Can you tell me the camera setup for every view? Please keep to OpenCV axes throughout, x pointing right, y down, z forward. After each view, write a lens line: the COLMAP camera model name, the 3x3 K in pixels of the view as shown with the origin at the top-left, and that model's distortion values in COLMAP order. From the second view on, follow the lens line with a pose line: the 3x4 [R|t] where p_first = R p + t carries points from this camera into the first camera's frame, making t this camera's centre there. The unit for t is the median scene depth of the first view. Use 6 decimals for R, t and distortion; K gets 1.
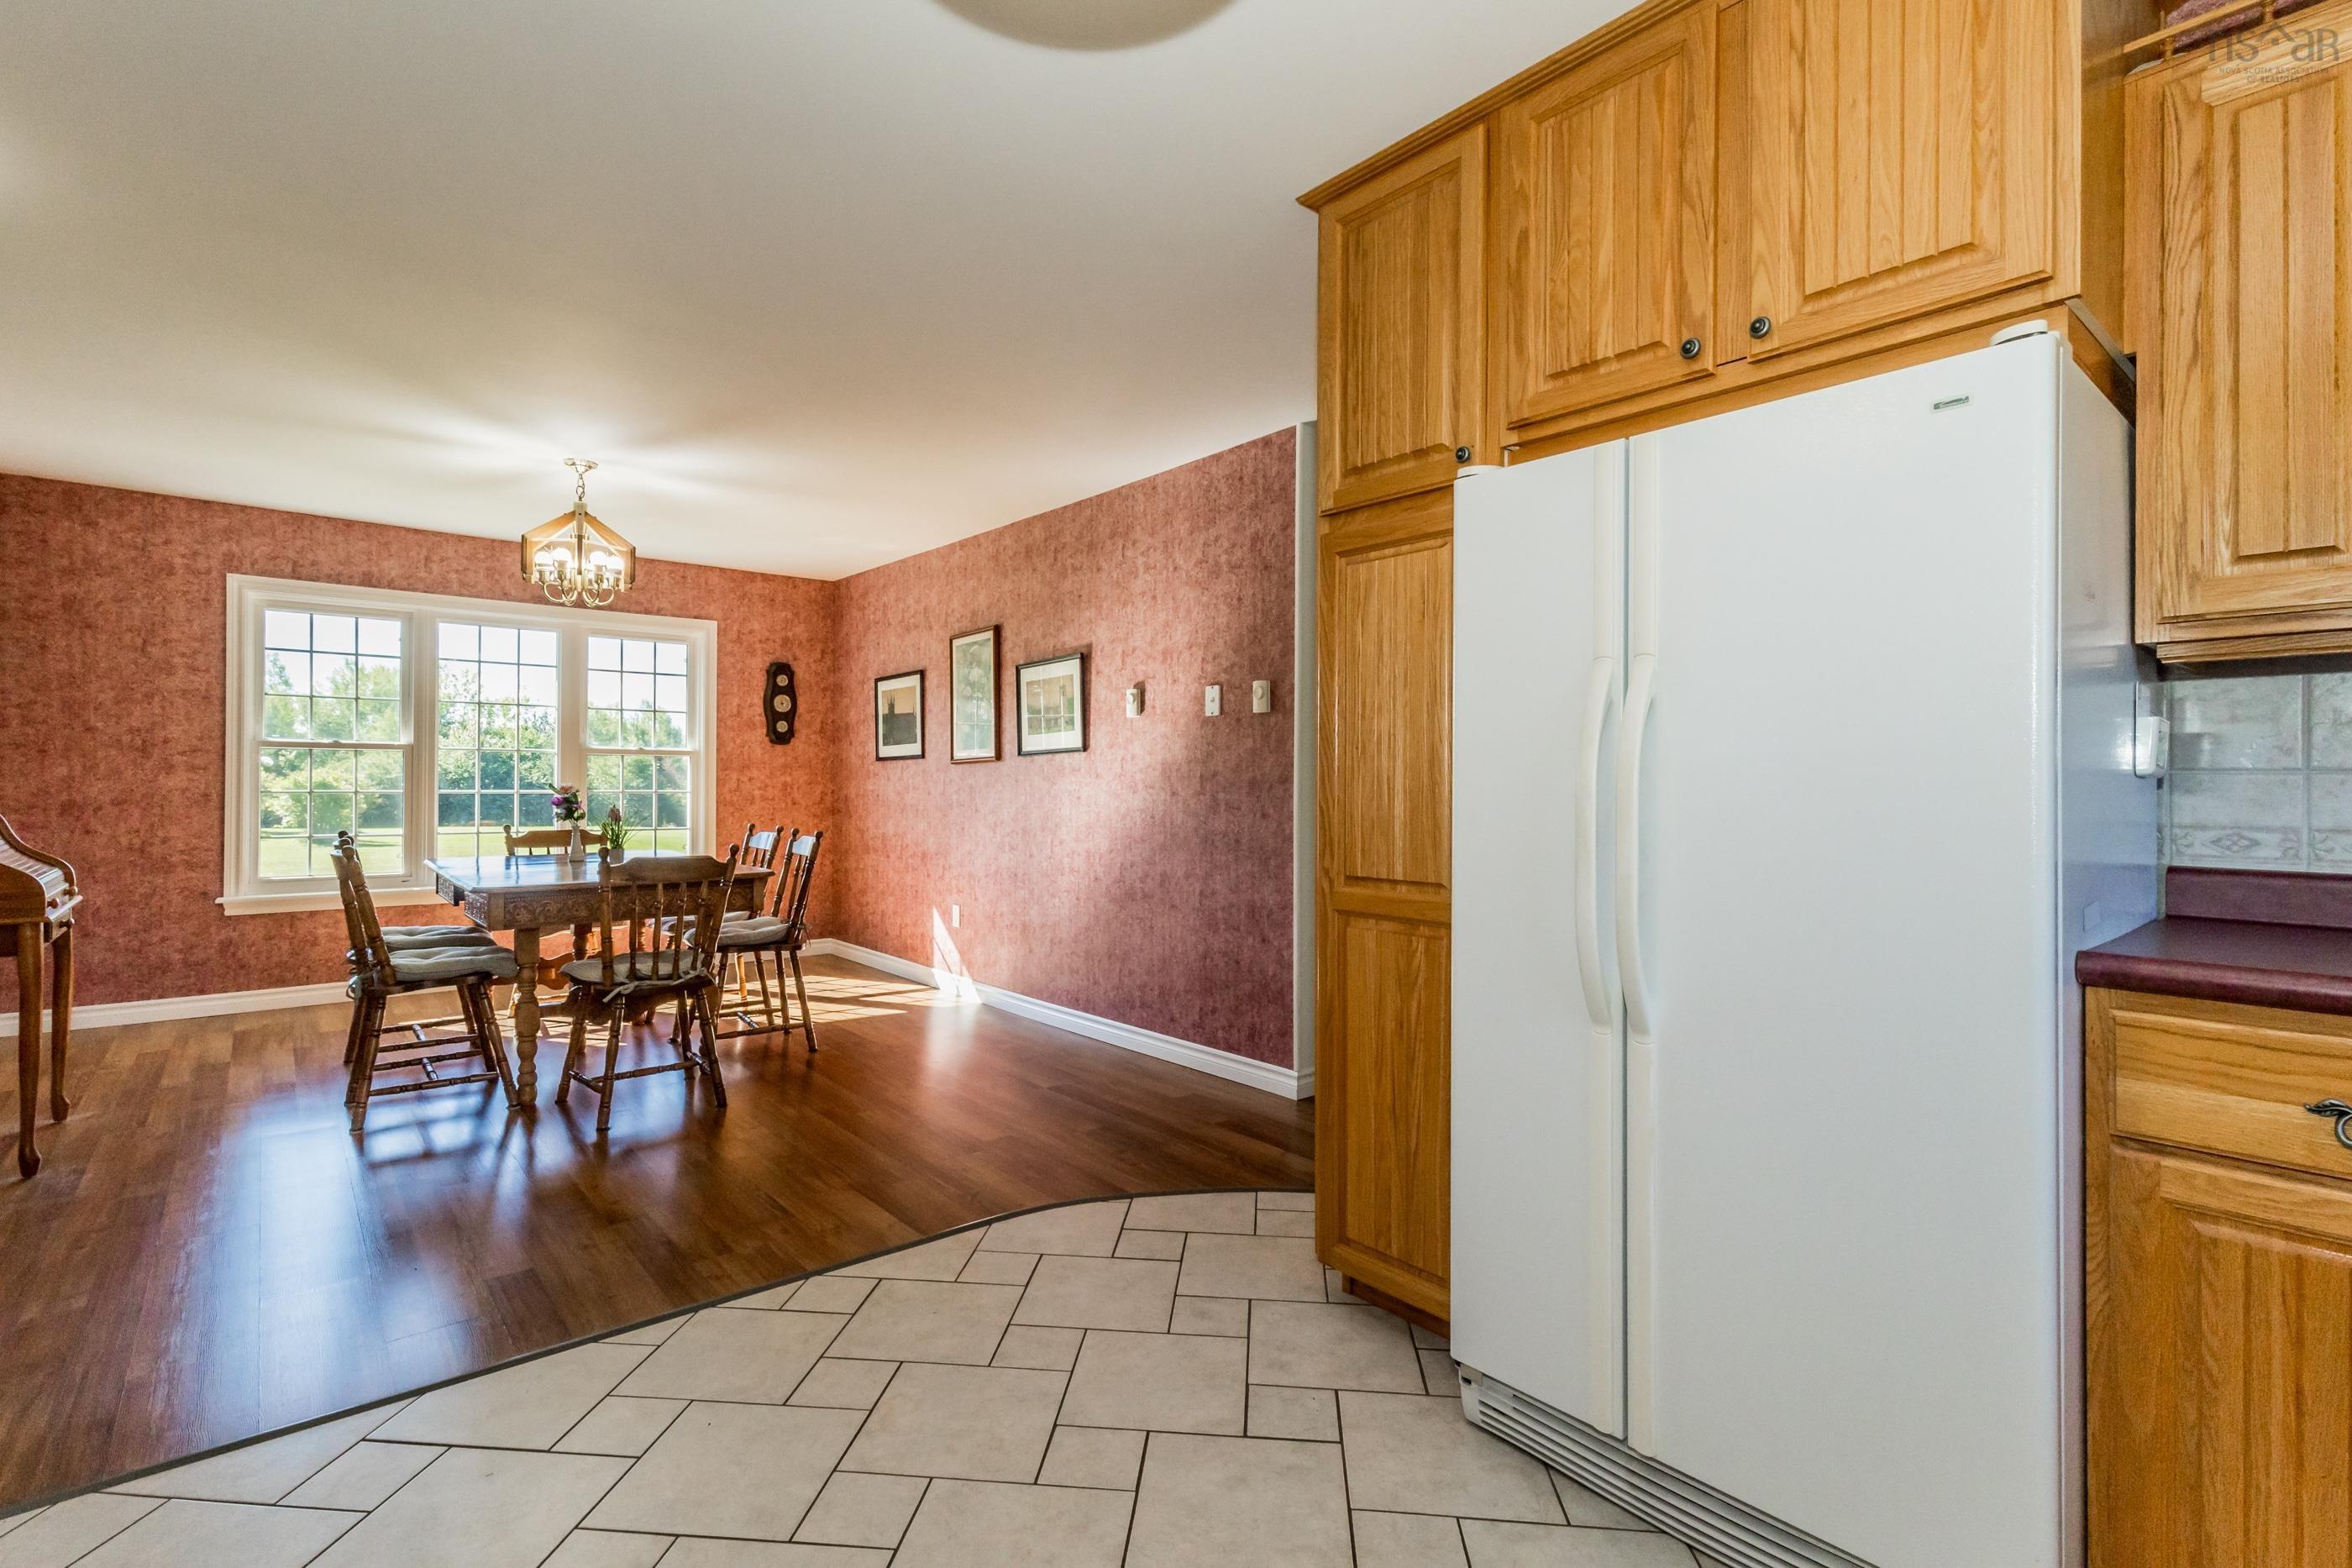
lens RADIAL K [[1079.6, 0, 1185.6], [0, 1079.6, 779.8], [0, 0, 1]] dist [0.006279, 0.000035]
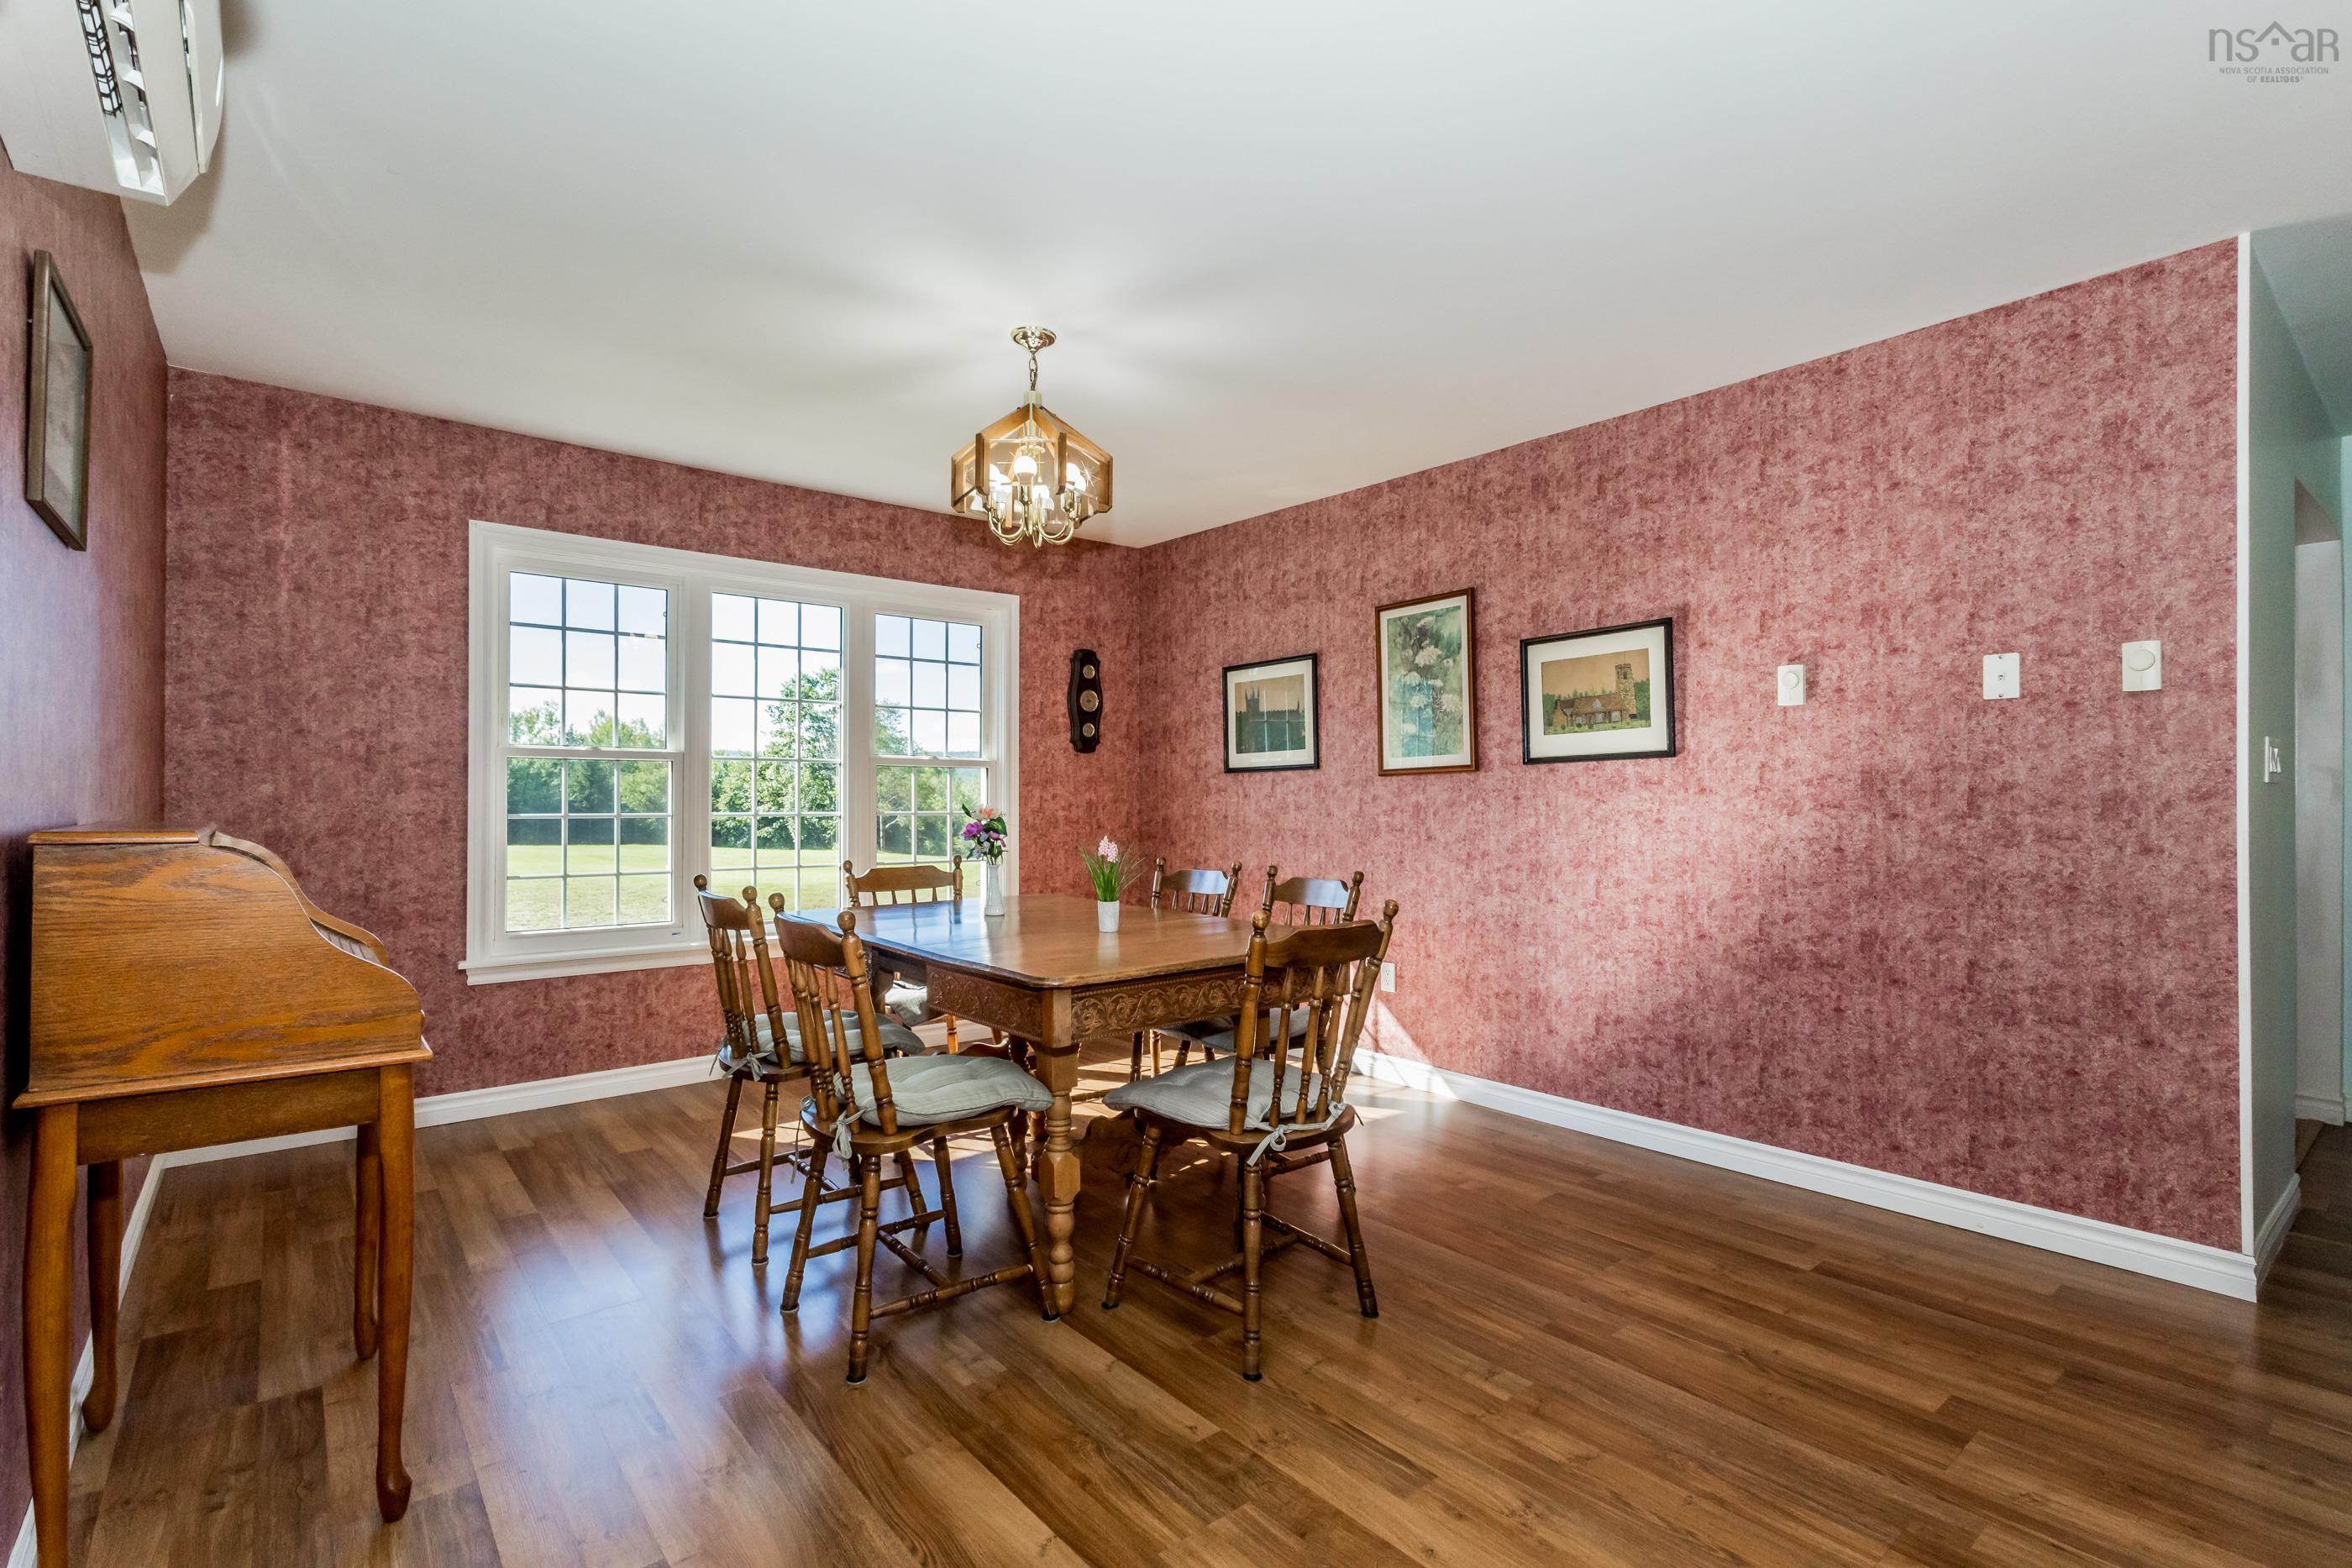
lens RADIAL K [[1079.6, 0, 1165.9], [0, 1079.6, 792.2], [0, 0, 1]] dist [0.006279, 0.000035]
pose [[0.999929, -0.003935, -0.011255, -0.403877], [0.003907, 0.999989, -0.002513, -0.001936], [0.011265, 0.002469, 0.999934, 0.272488]]
